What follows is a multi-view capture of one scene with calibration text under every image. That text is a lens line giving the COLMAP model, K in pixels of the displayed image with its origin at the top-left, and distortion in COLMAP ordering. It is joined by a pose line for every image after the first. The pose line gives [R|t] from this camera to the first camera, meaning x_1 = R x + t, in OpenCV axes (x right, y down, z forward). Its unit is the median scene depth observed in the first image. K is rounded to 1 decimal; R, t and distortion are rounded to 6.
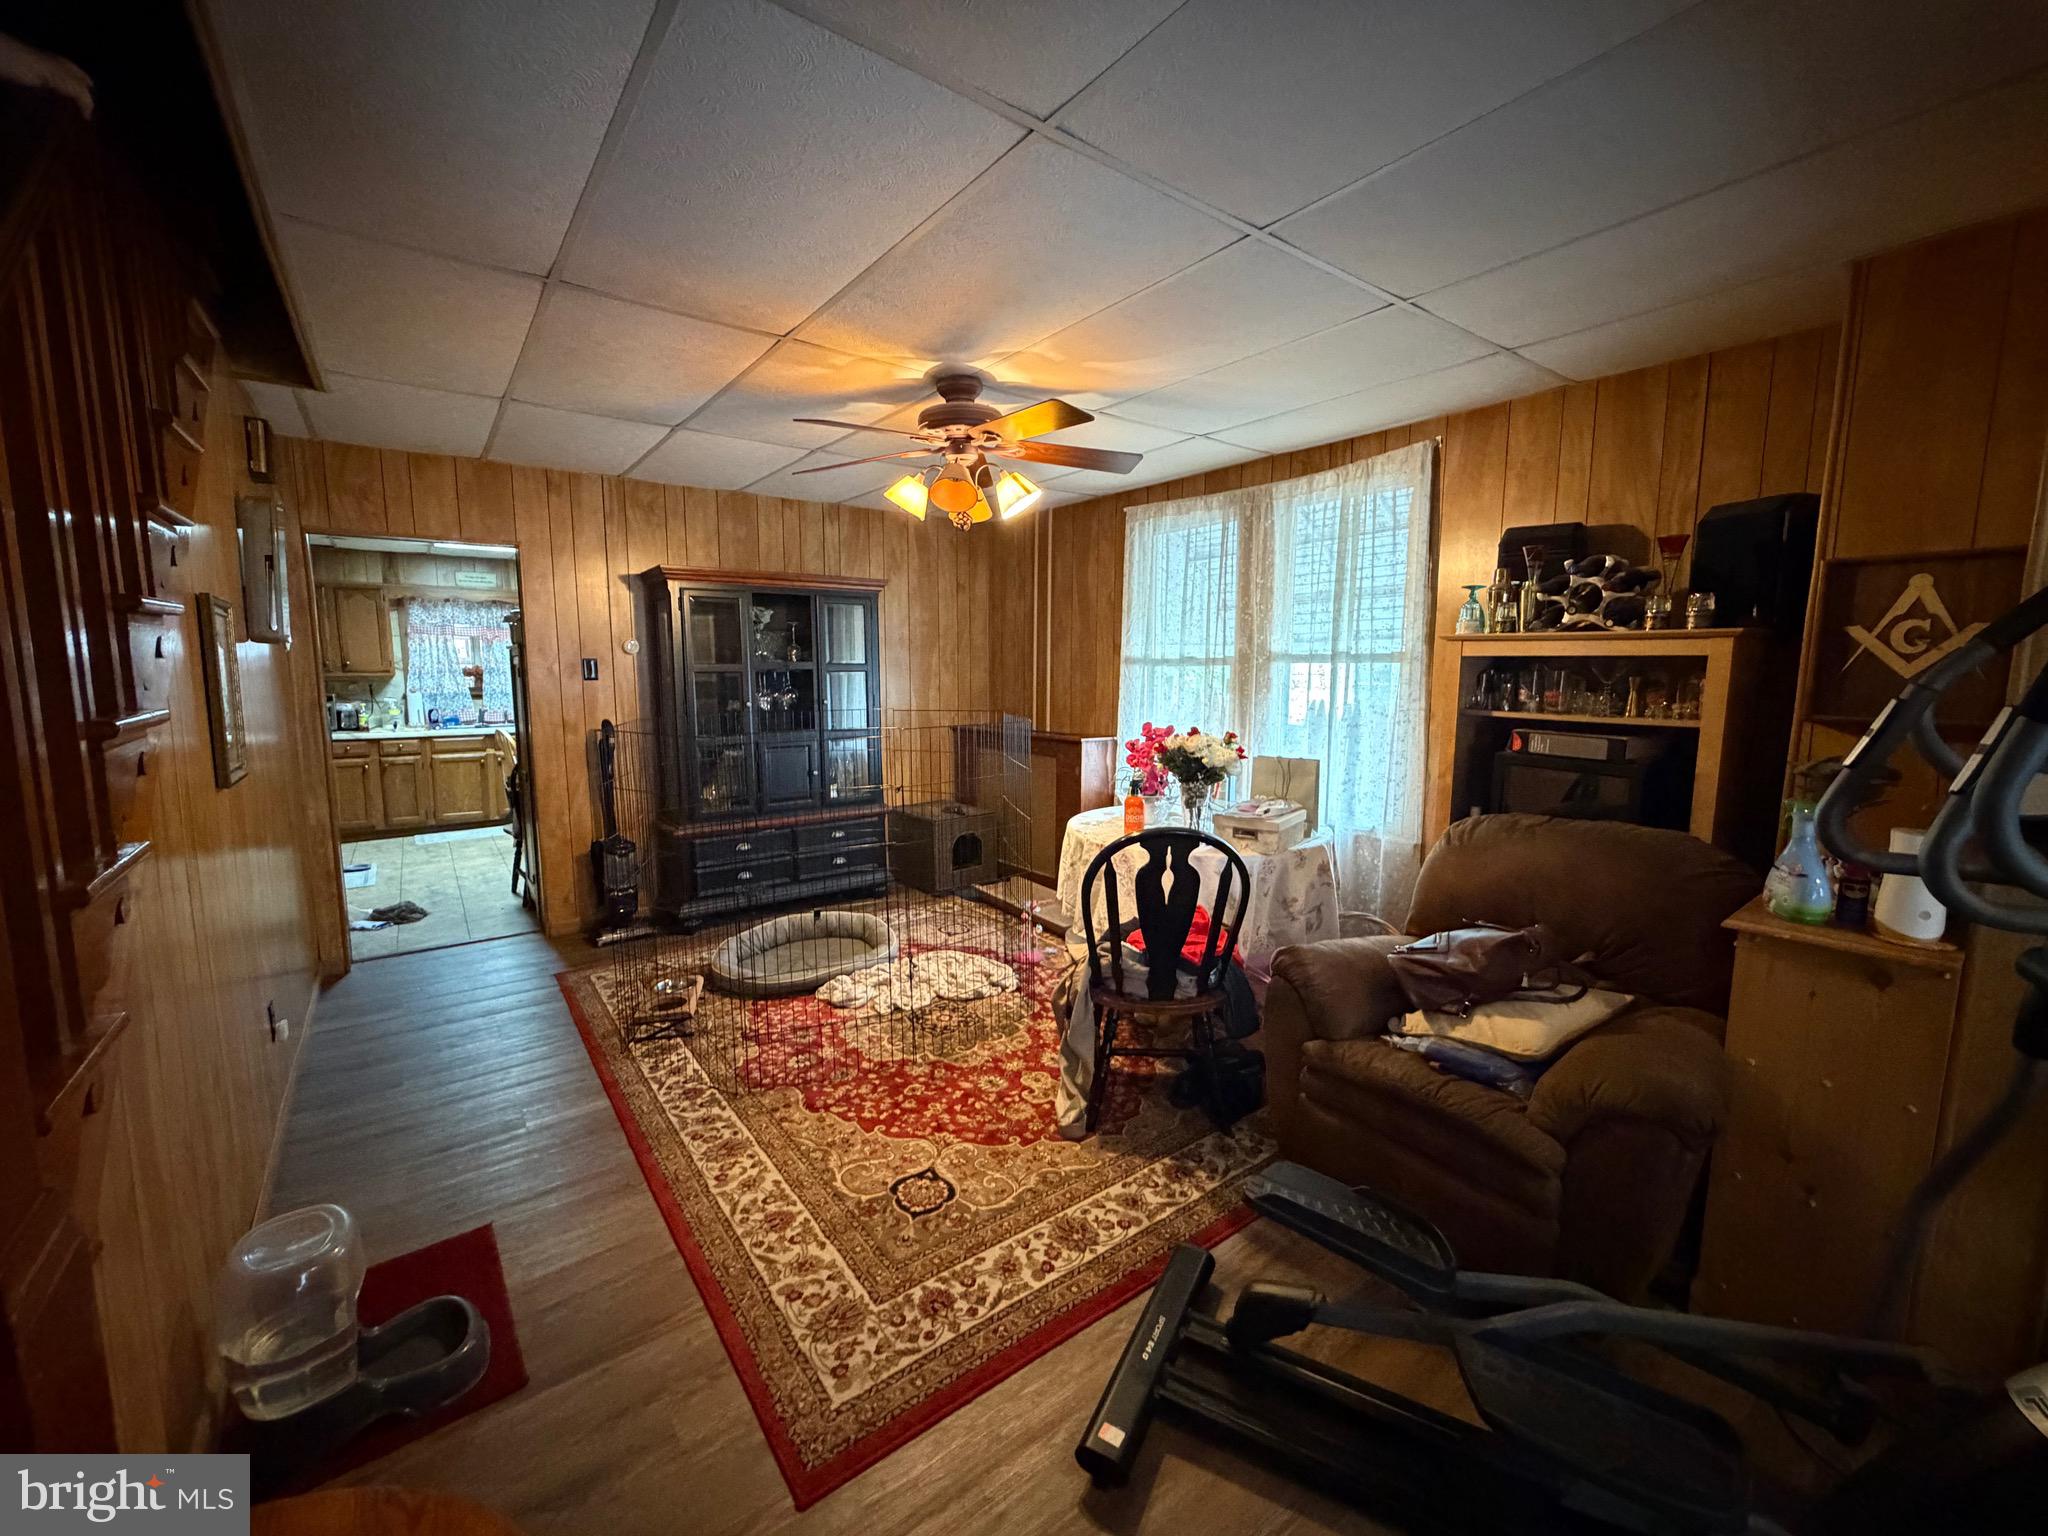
lens RADIAL K [[820.4, 0, 1024.0], [0, 820.4, 768.0], [0, 0, 1]] dist [0.002261, 0.000664]
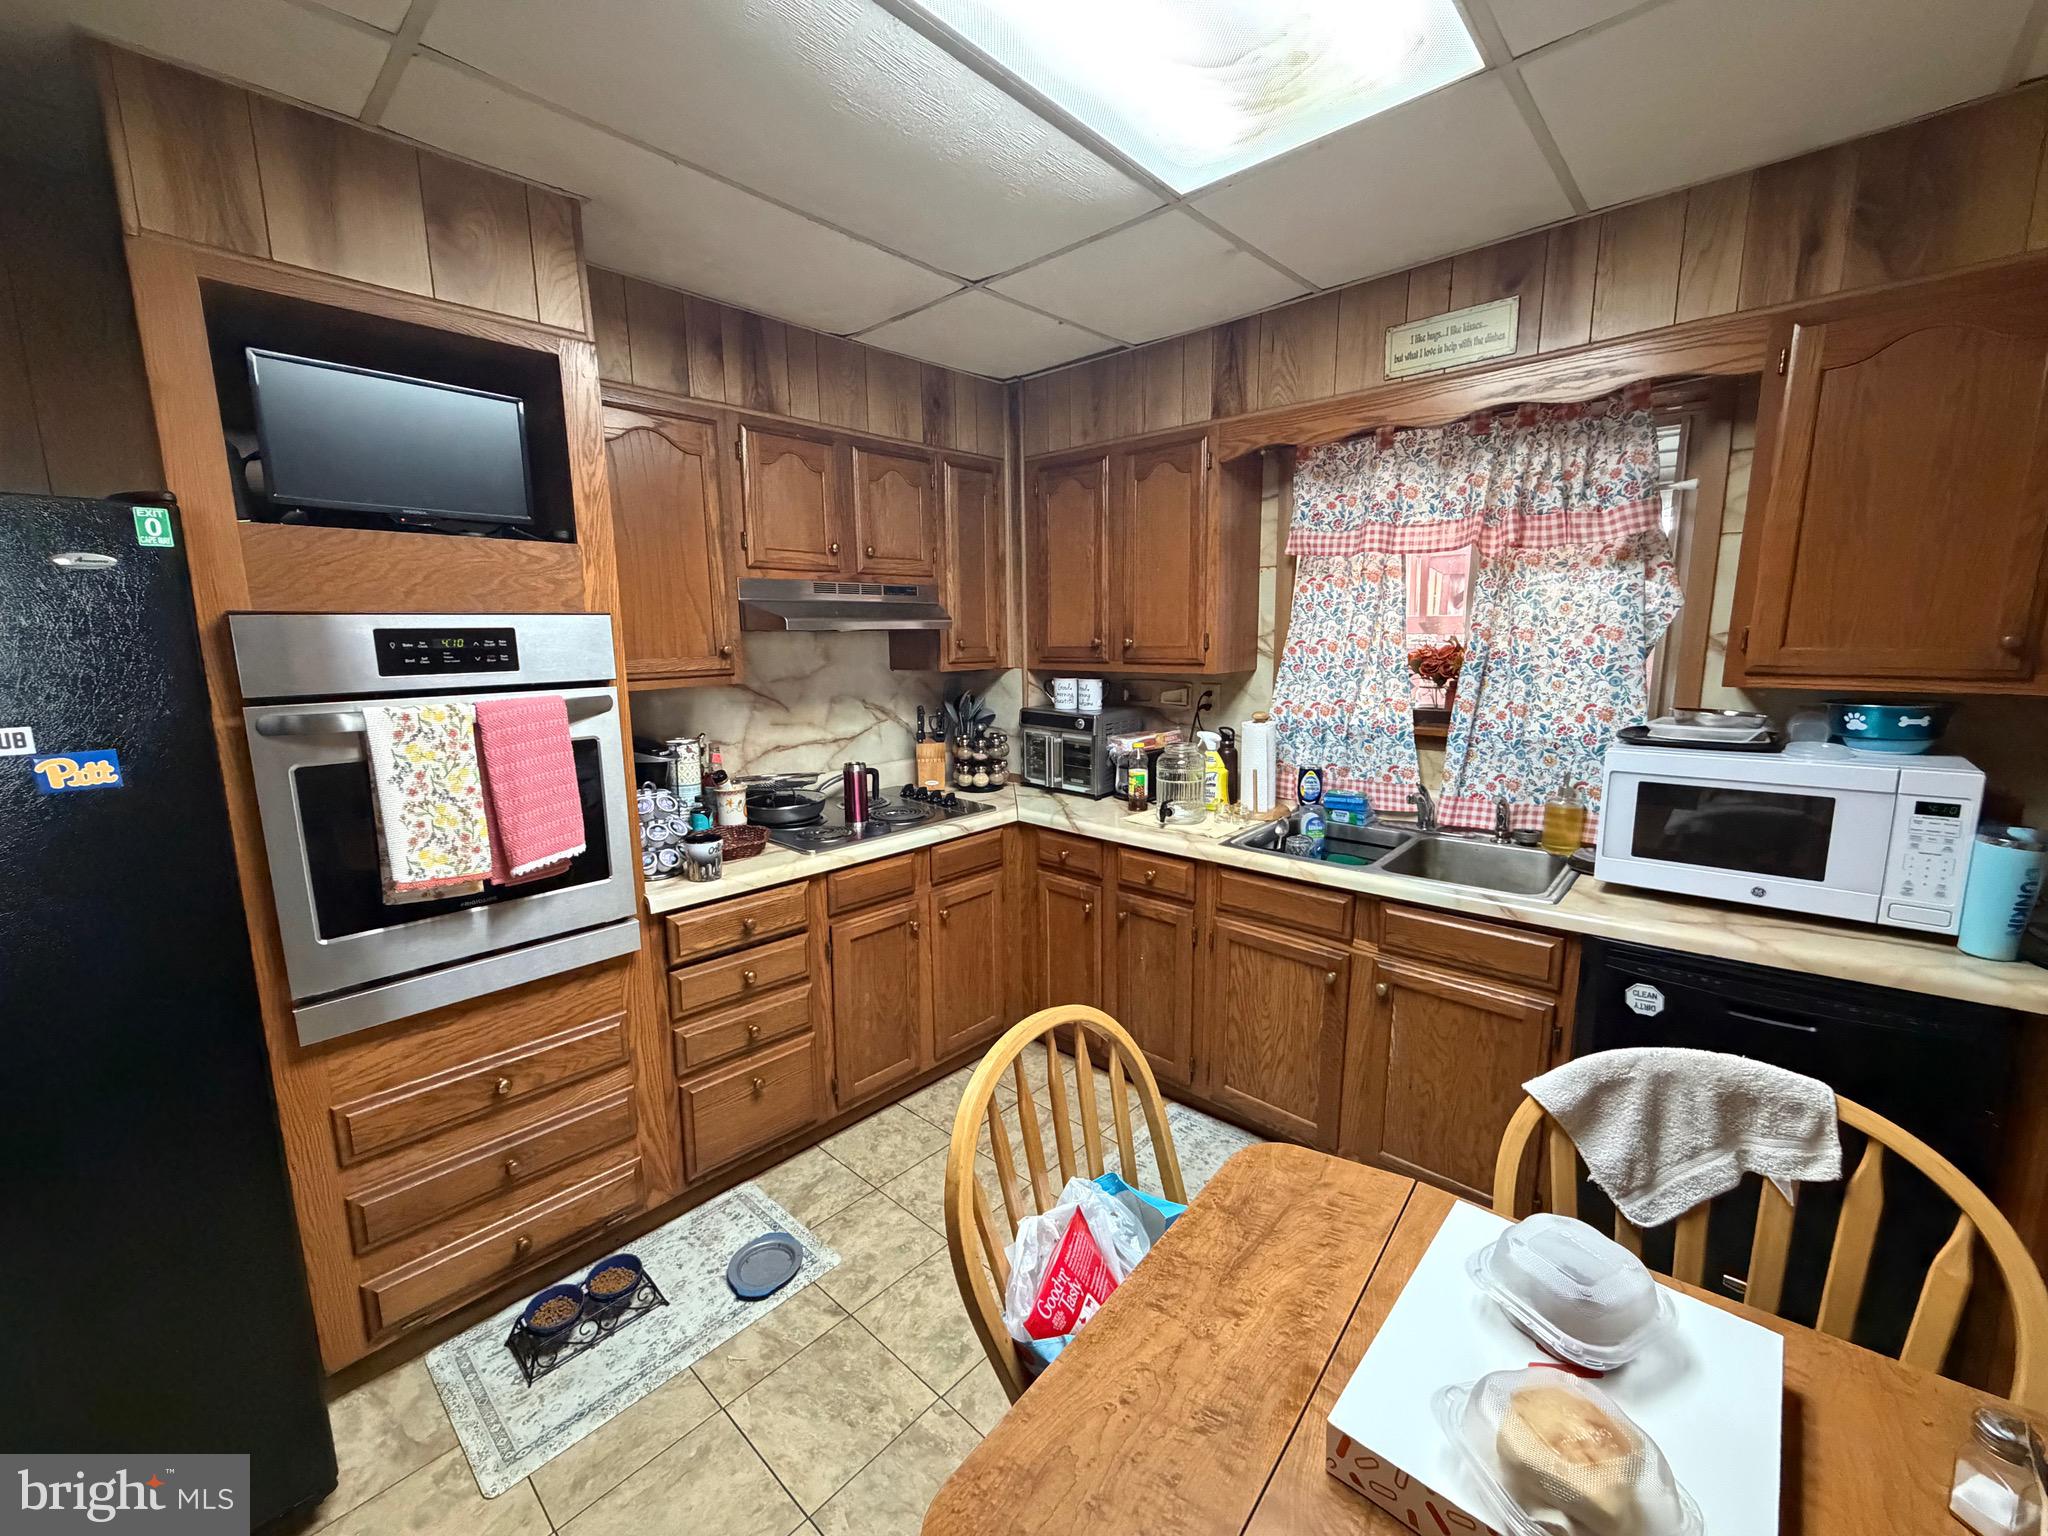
lens RADIAL K [[820.4, 0, 1024.0], [0, 820.4, 768.0], [0, 0, 1]] dist [0.002261, 0.000664]
pose [[0.174680, 0.164948, -0.970711, -0.409868], [-0.104580, 0.983400, 0.148285, -0.116494], [0.979056, 0.075614, 0.189031, 0.845916]]
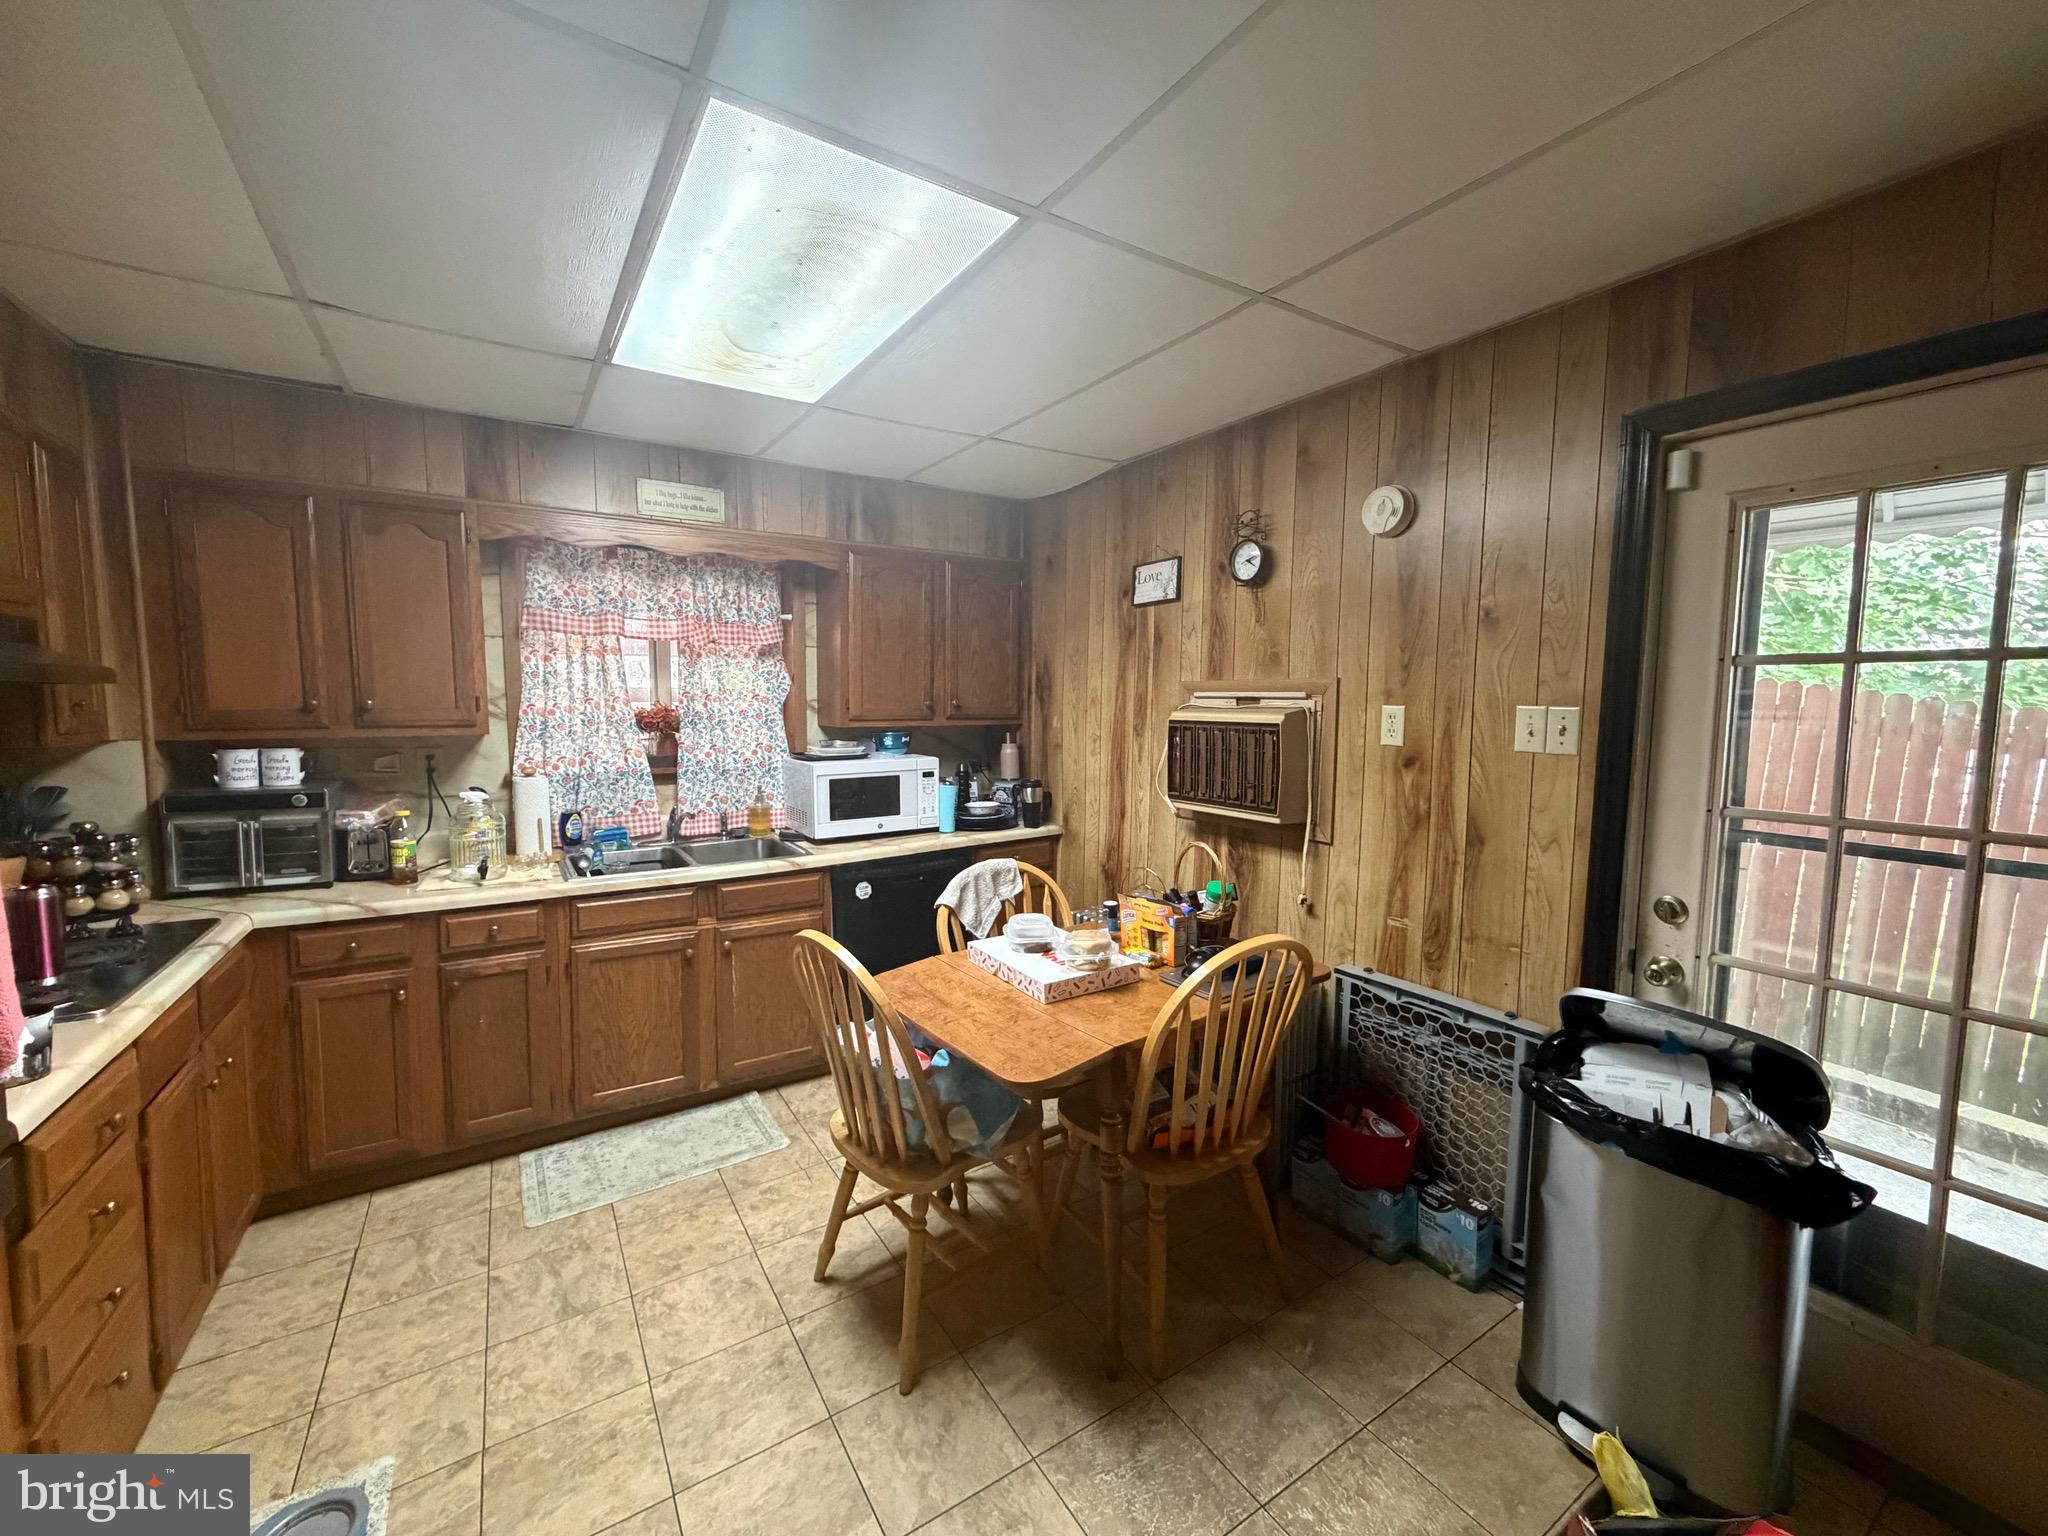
lens RADIAL K [[820.4, 0, 1024.0], [0, 820.4, 768.0], [0, 0, 1]] dist [0.002261, 0.000664]
pose [[0.997016, 0.012884, -0.076114, -0.478310], [-0.015522, 0.999295, -0.034175, -0.086791], [0.075620, 0.035255, 0.996513, 0.626922]]
